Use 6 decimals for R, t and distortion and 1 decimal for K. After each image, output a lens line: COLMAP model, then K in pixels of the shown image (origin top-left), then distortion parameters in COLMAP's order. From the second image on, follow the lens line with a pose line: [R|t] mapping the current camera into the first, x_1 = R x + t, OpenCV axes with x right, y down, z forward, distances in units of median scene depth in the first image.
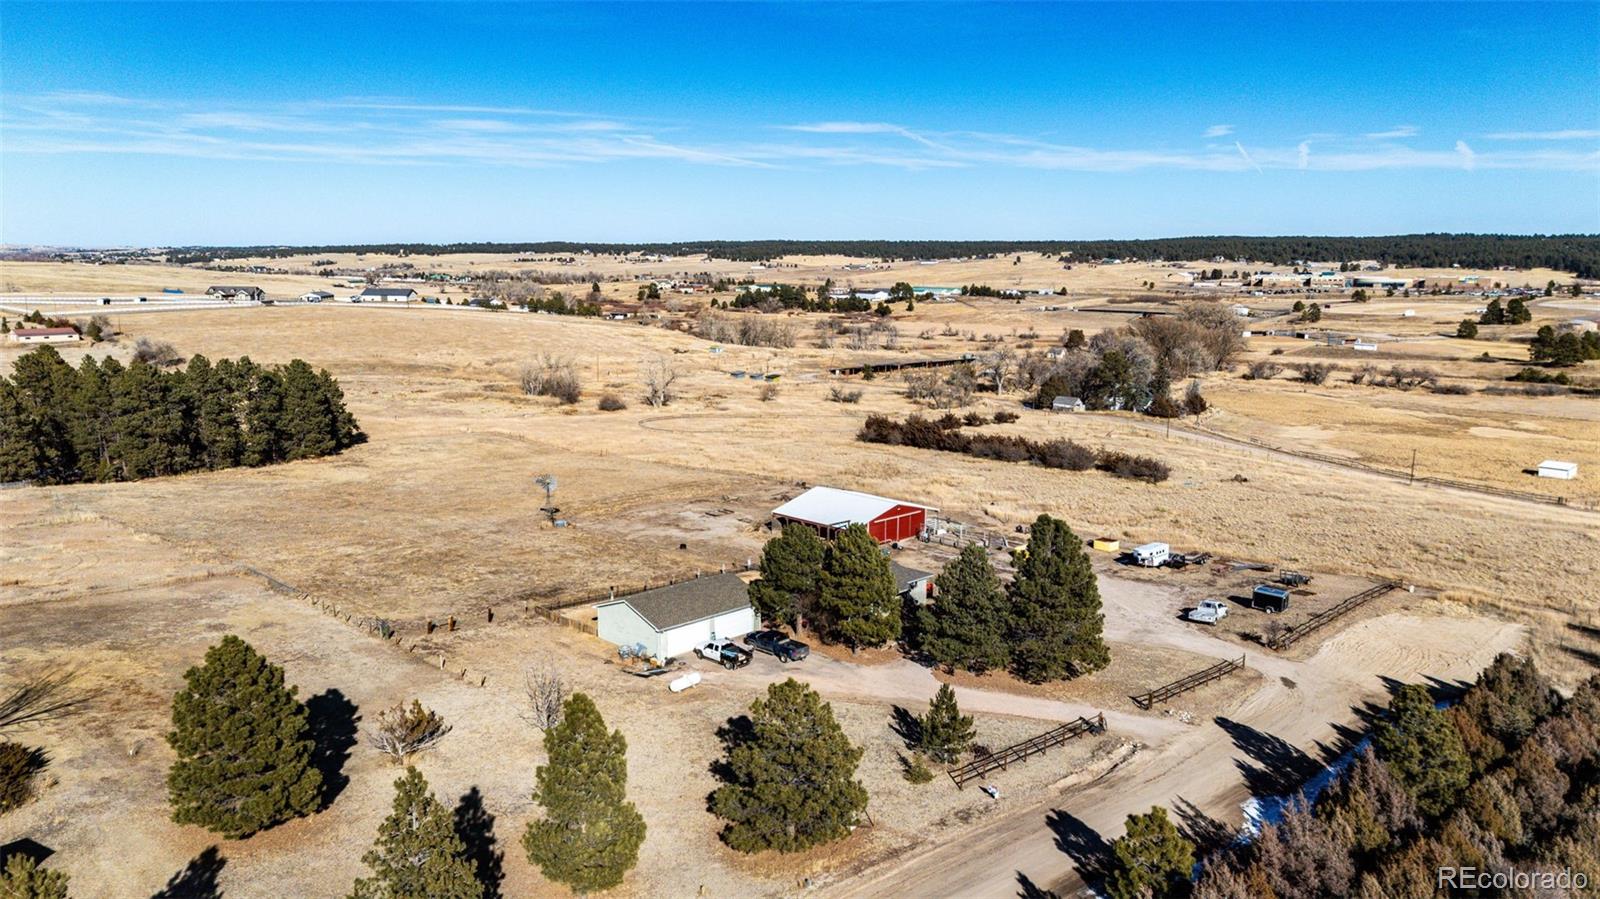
lens RADIAL K [[1166.2, 0, 800.0], [0, 1166.2, 449.5], [0, 0, 1]] dist [0.114732, -0.133821]
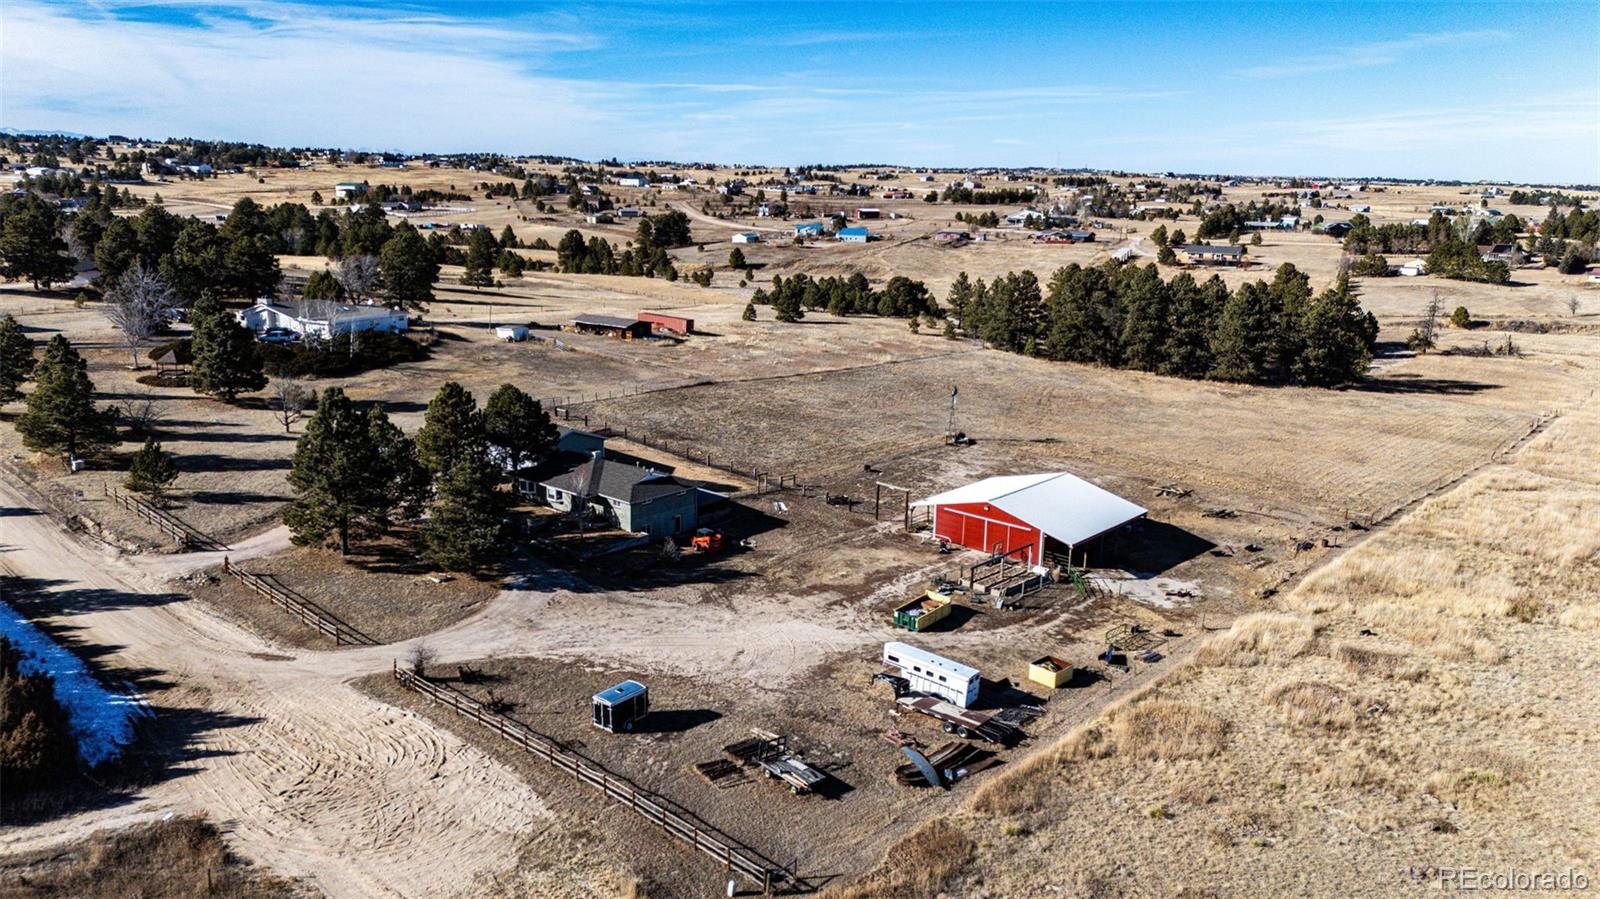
lens RADIAL K [[1155.7, 0, 800.0], [0, 1155.7, 449.5], [0, 0, 1]] dist [0.129952, -0.143394]
pose [[0.051146, 0.222221, -0.973654, 0.088919], [-0.185774, 0.960031, 0.209353, -0.012939], [0.981260, 0.170172, 0.090385, 0.095134]]
